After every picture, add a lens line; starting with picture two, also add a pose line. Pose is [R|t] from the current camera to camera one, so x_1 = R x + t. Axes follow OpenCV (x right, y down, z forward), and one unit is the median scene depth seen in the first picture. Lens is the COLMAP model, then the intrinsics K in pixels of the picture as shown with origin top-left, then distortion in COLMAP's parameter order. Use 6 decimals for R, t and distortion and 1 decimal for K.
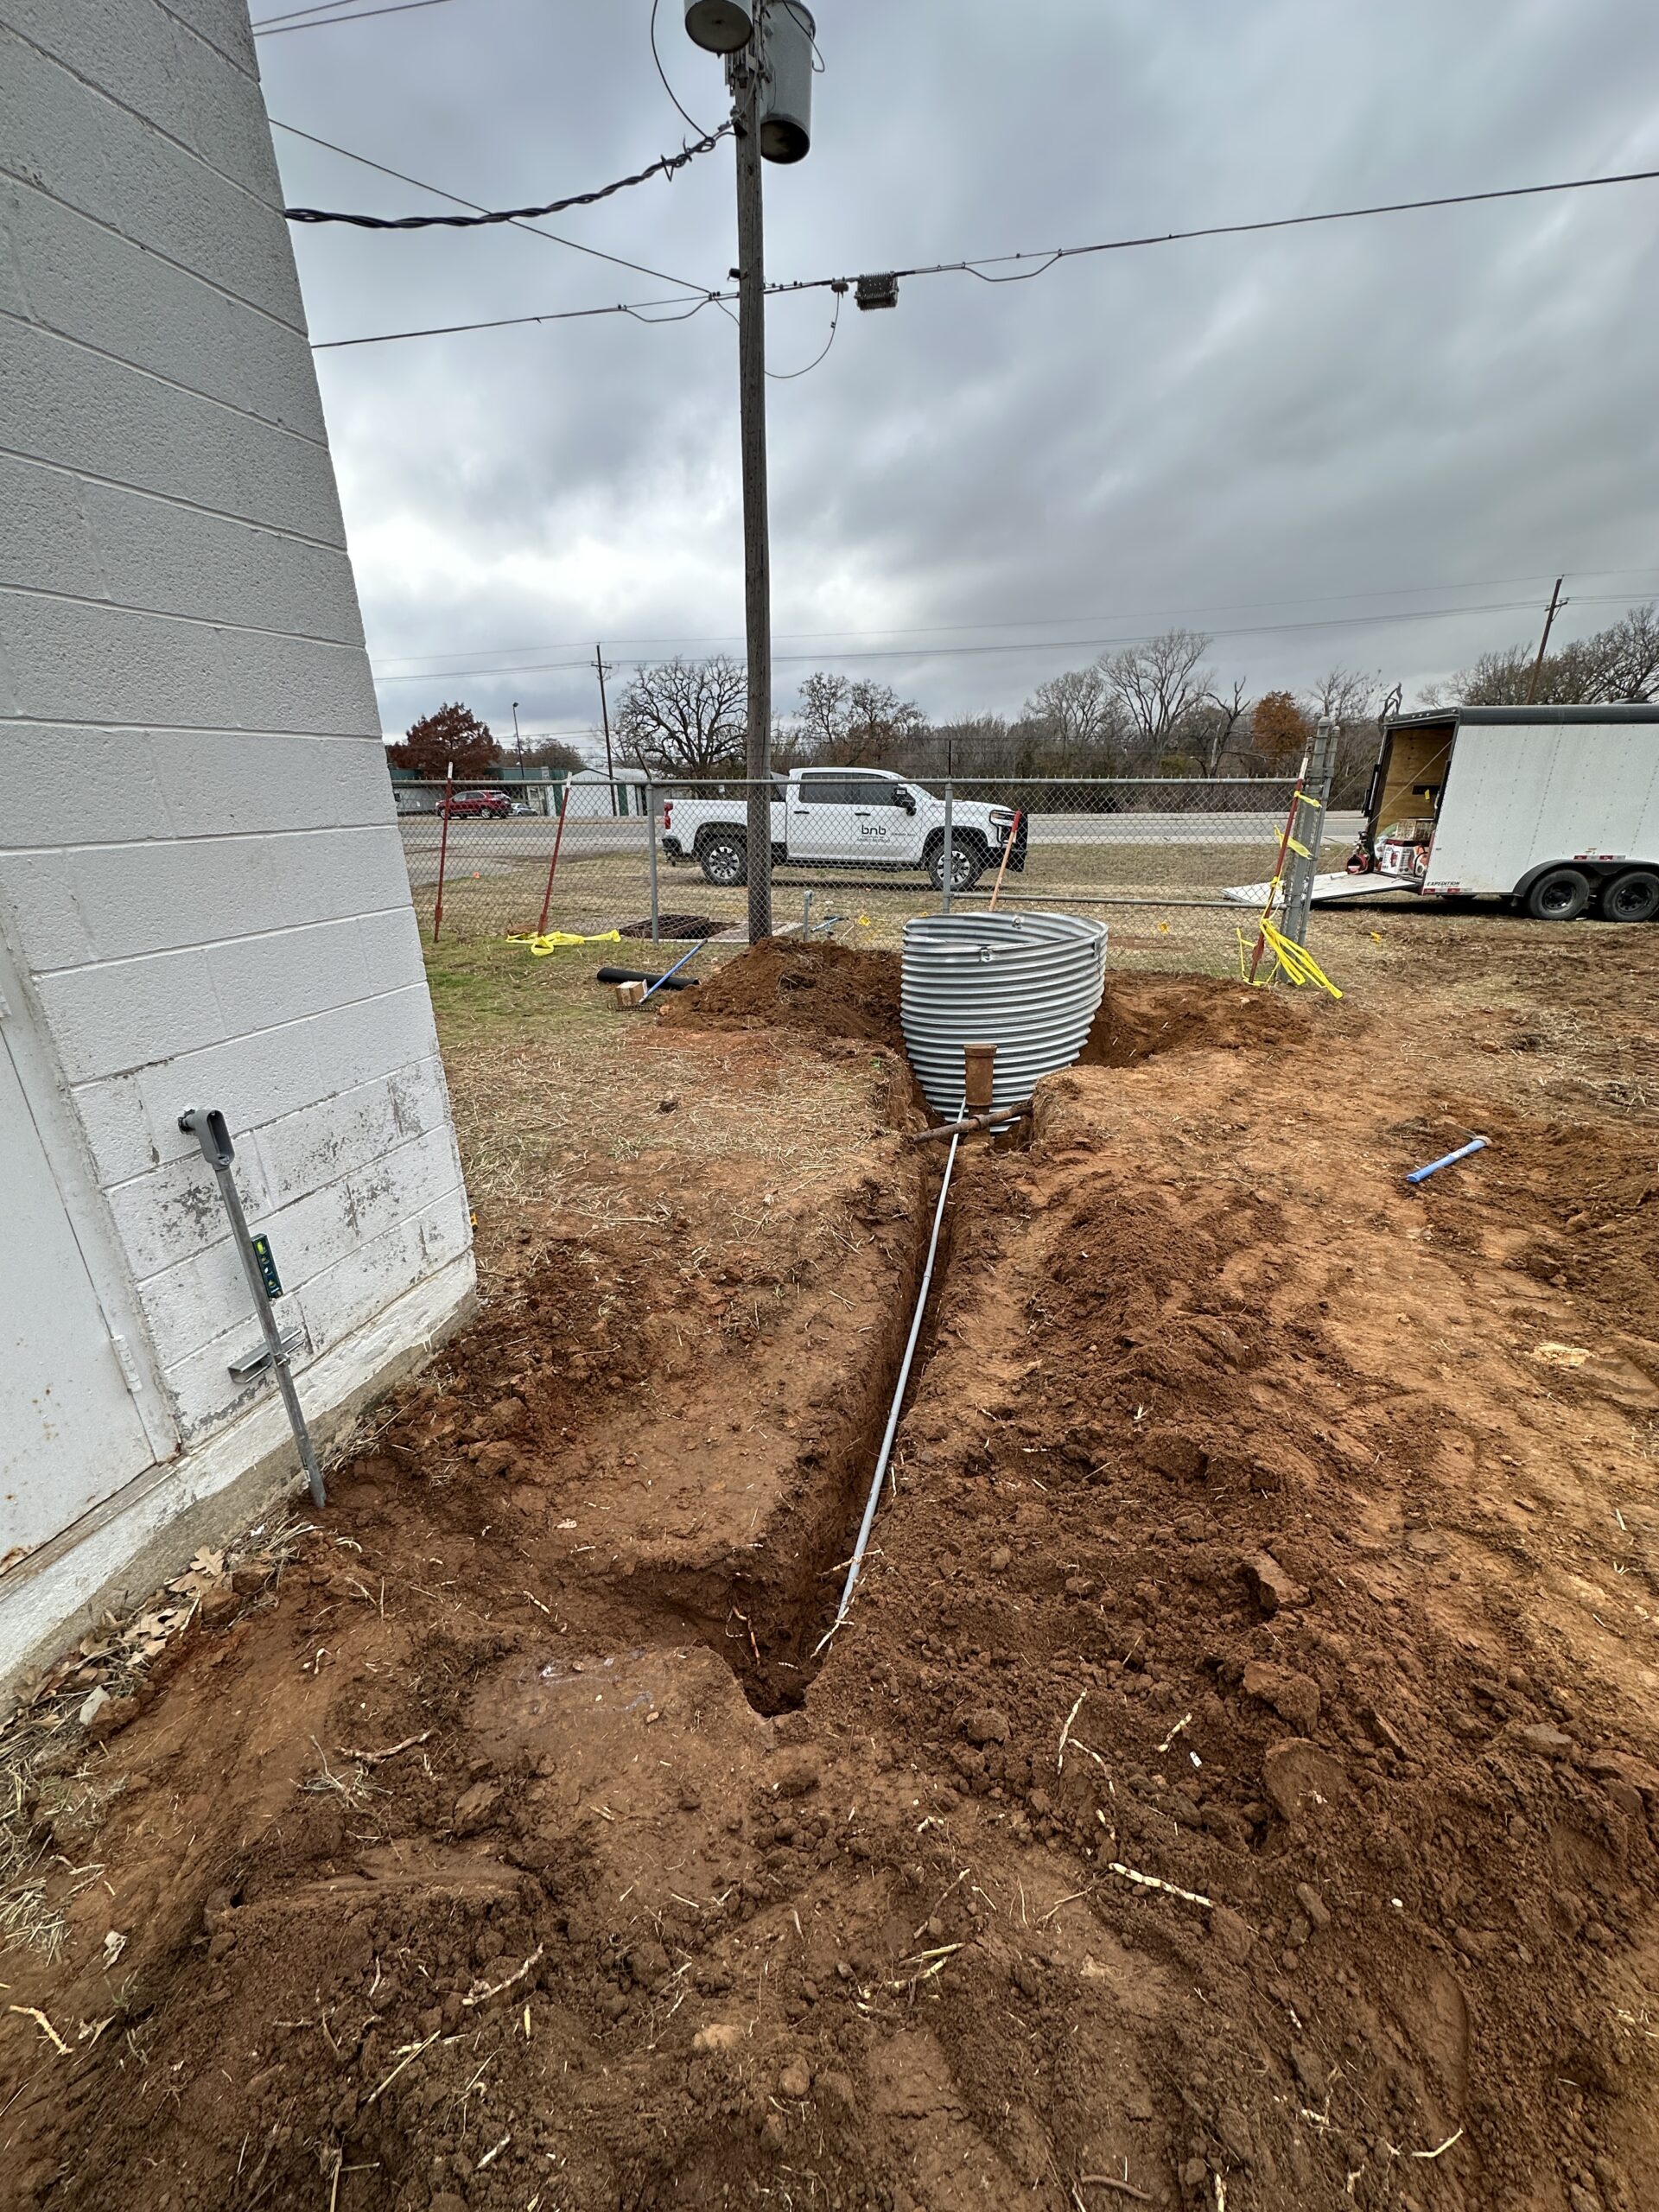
lens RADIAL K [[891.6, 0, 829.5], [0, 891.6, 1106.0], [0, 0, 1]] dist [0.002527, 0.000482]
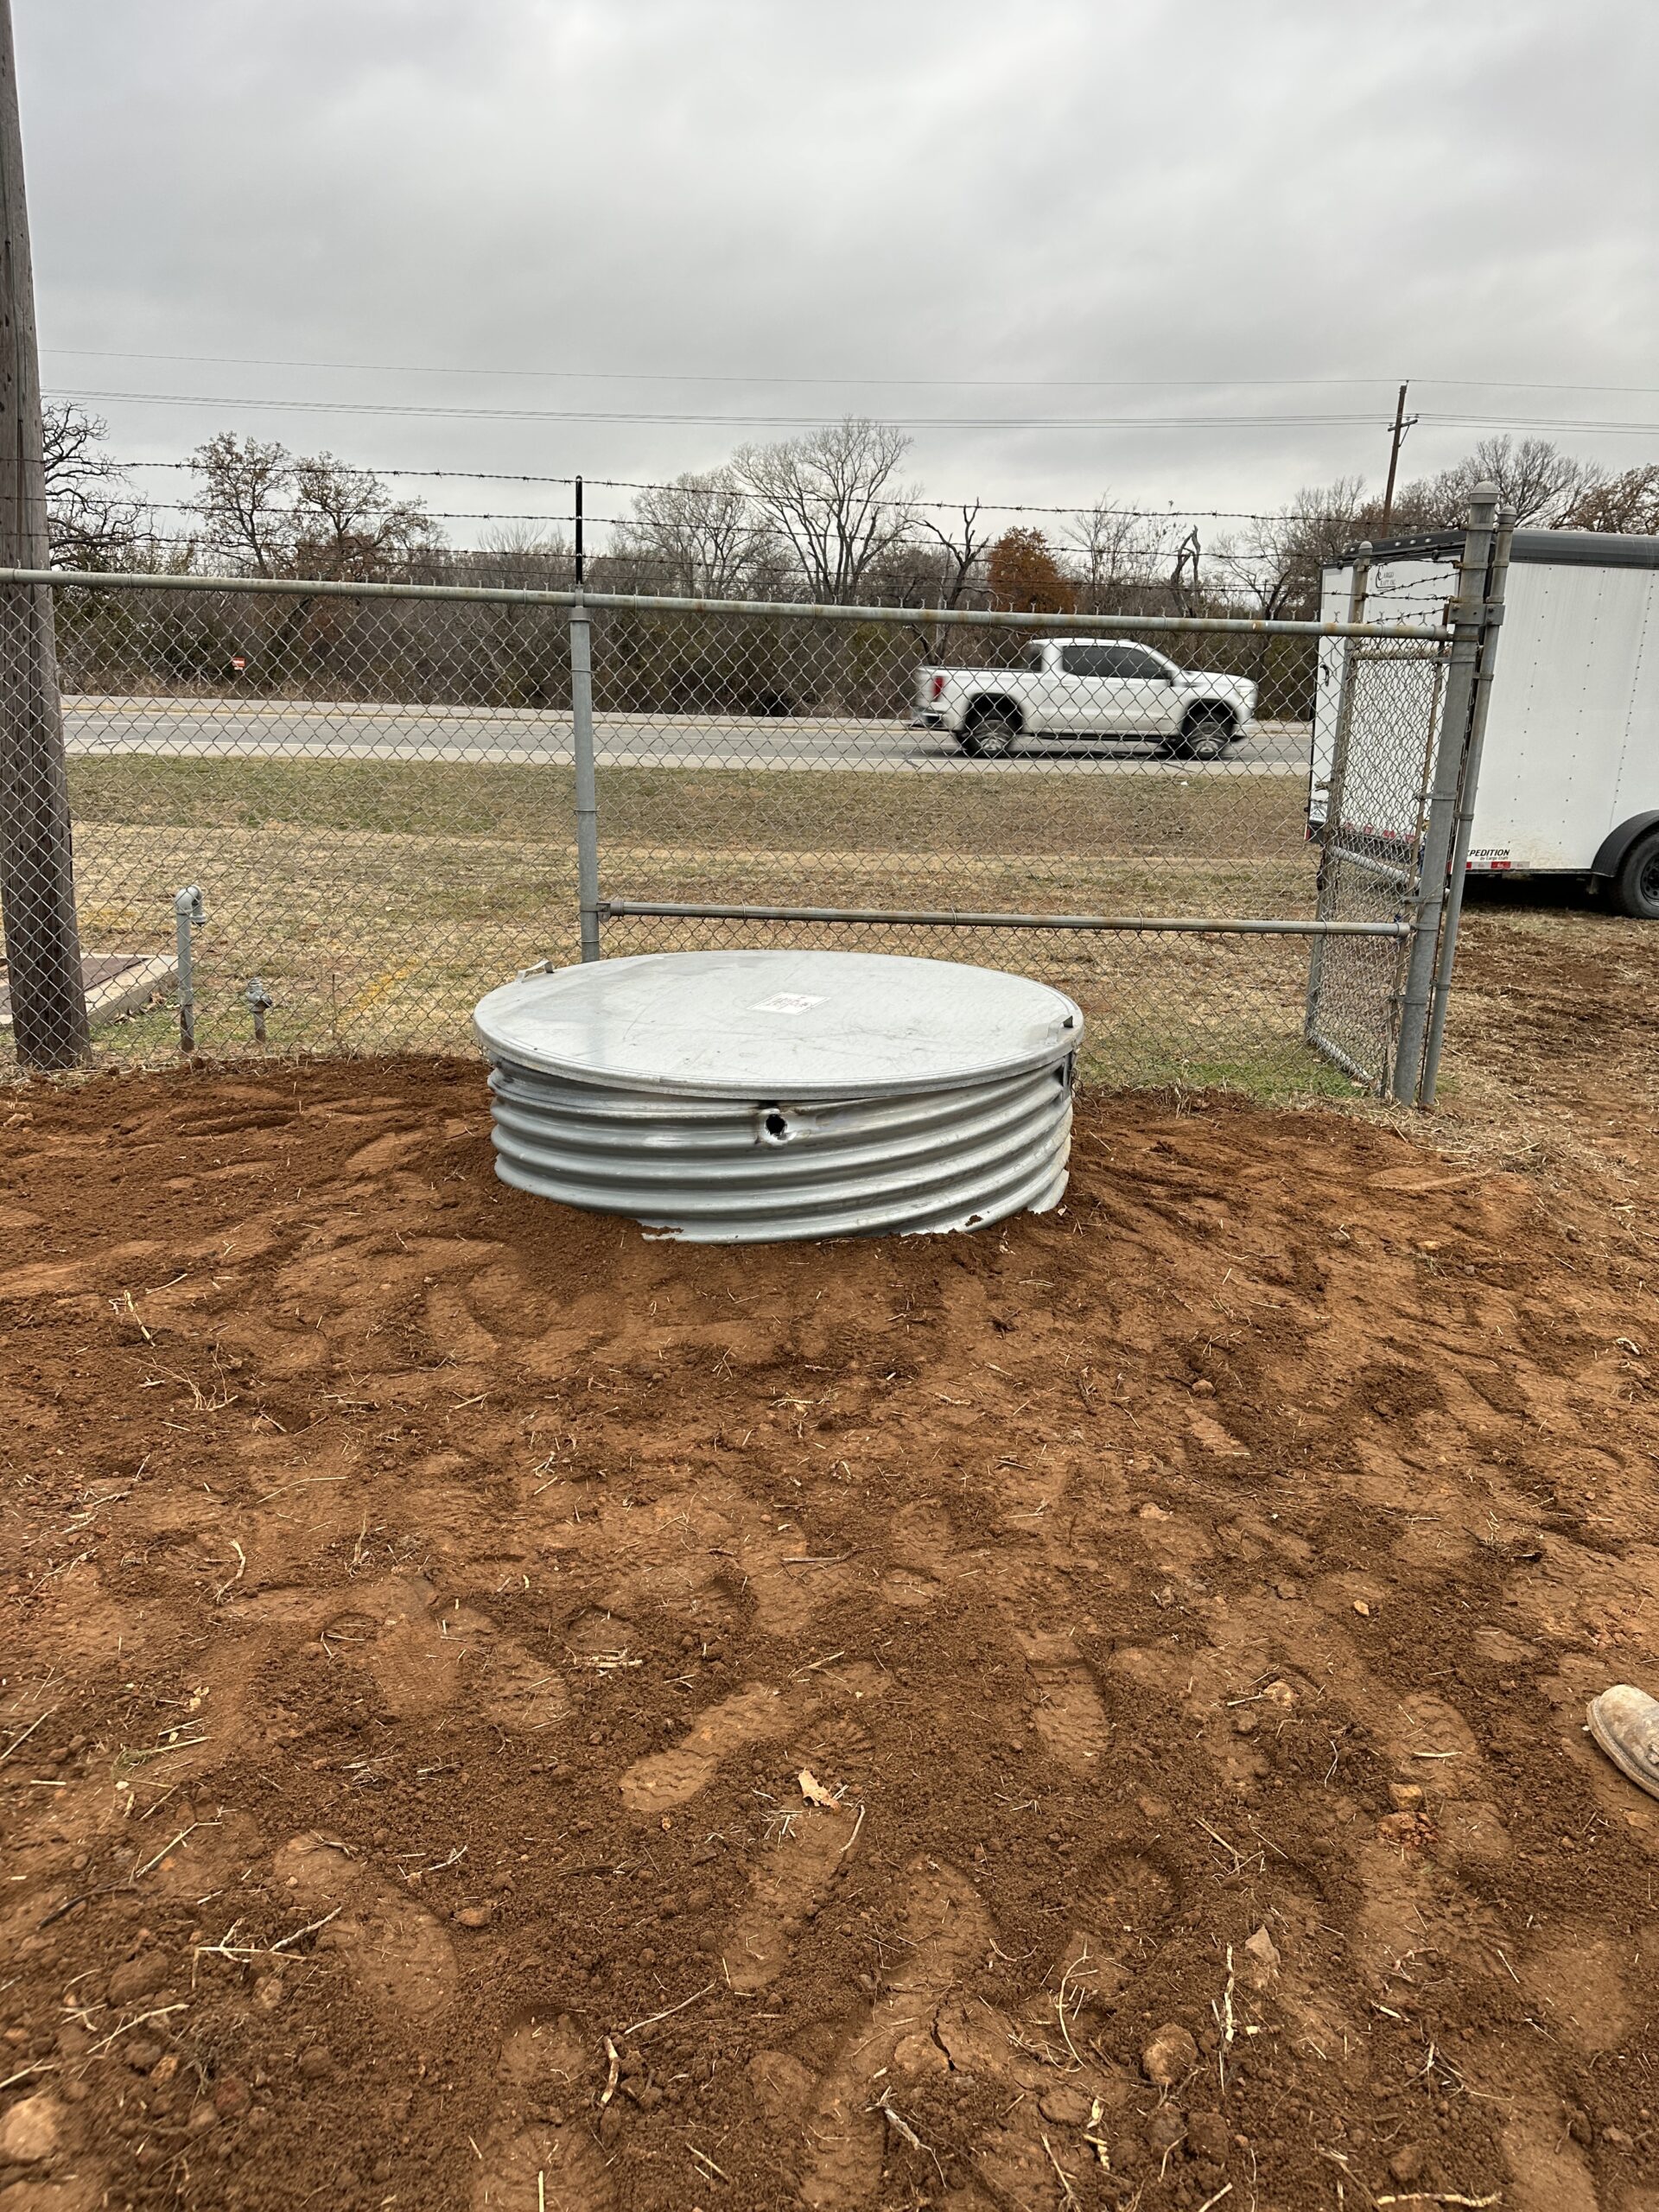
lens RADIAL K [[1549.9, 0, 829.5], [0, 1549.9, 1106.0], [0, 0, 1]] dist [0.179270, -0.340013]
pose [[0.945463, -0.053473, 0.321310, 0.025753], [0.075915, 0.995442, -0.057718, -0.241896], [-0.316759, 0.078963, 0.945214, 0.795131]]
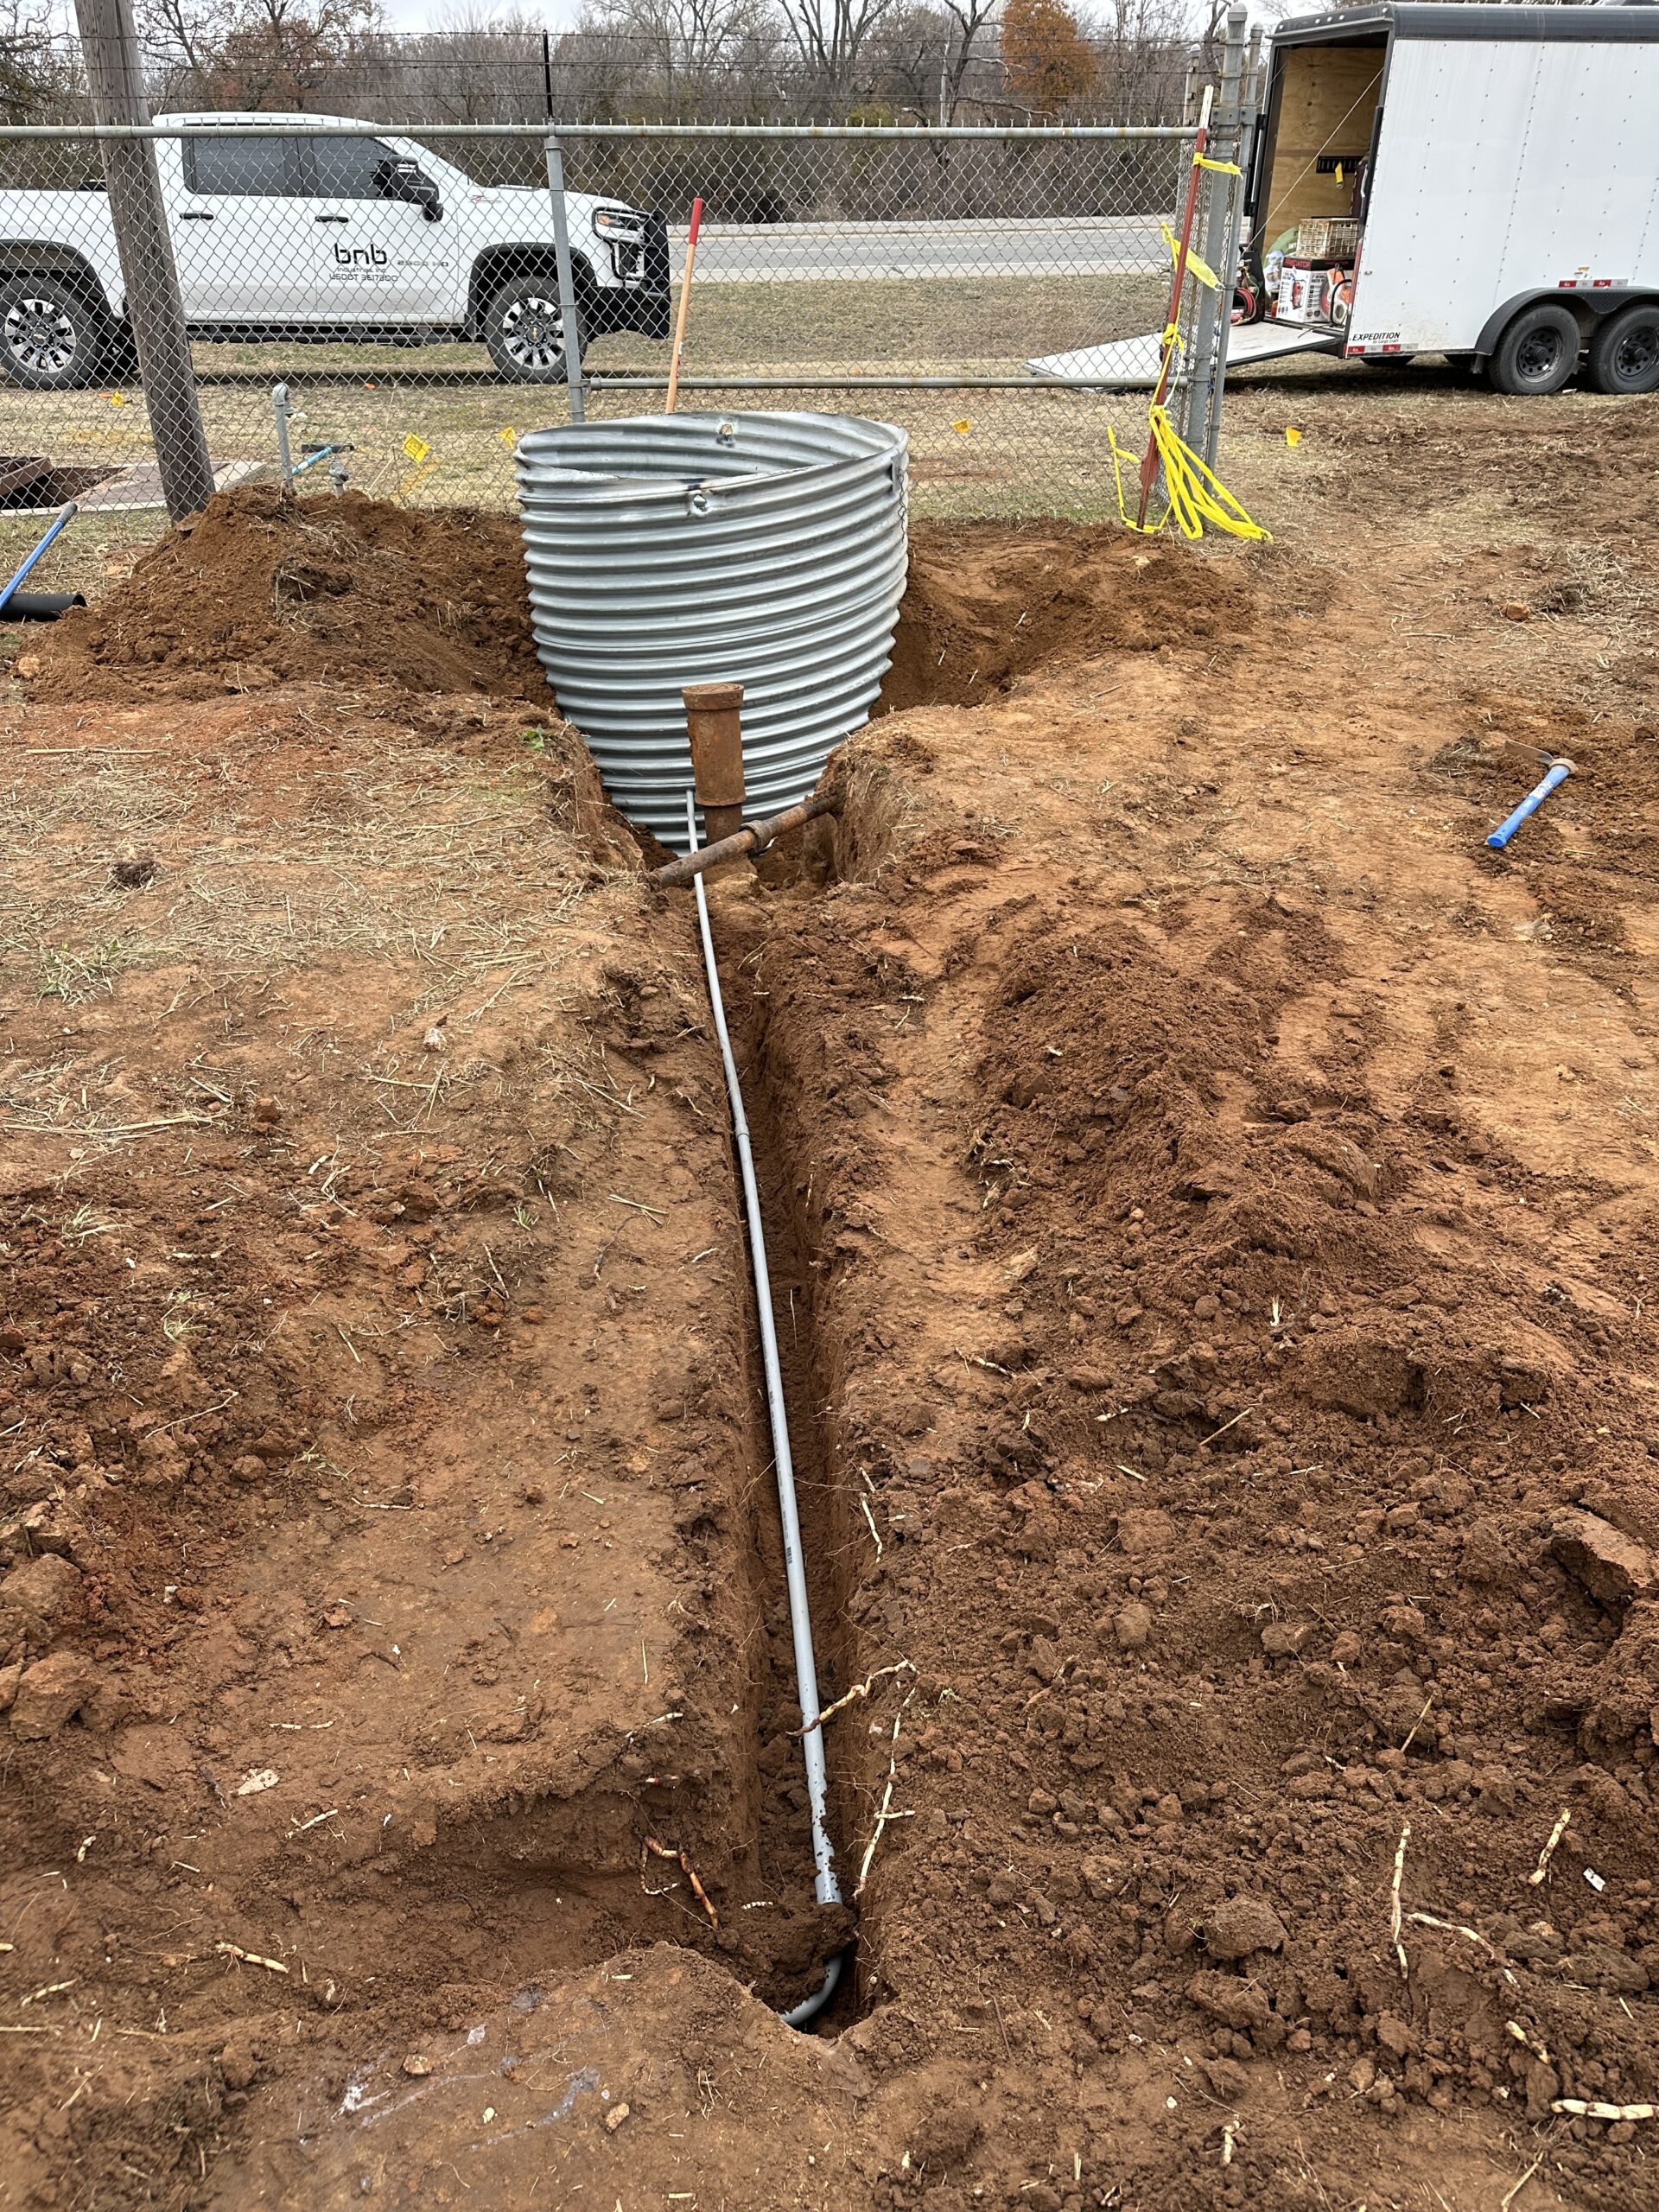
lens RADIAL K [[1581.8, 0, 829.5], [0, 1581.8, 1106.0], [0, 0, 1]] dist [0.046257, -0.044357]
pose [[0.946776, -0.162943, 0.277606, -0.111349], [0.109032, 0.973770, 0.199710, -0.009819], [-0.302866, -0.158812, 0.939708, 0.102805]]
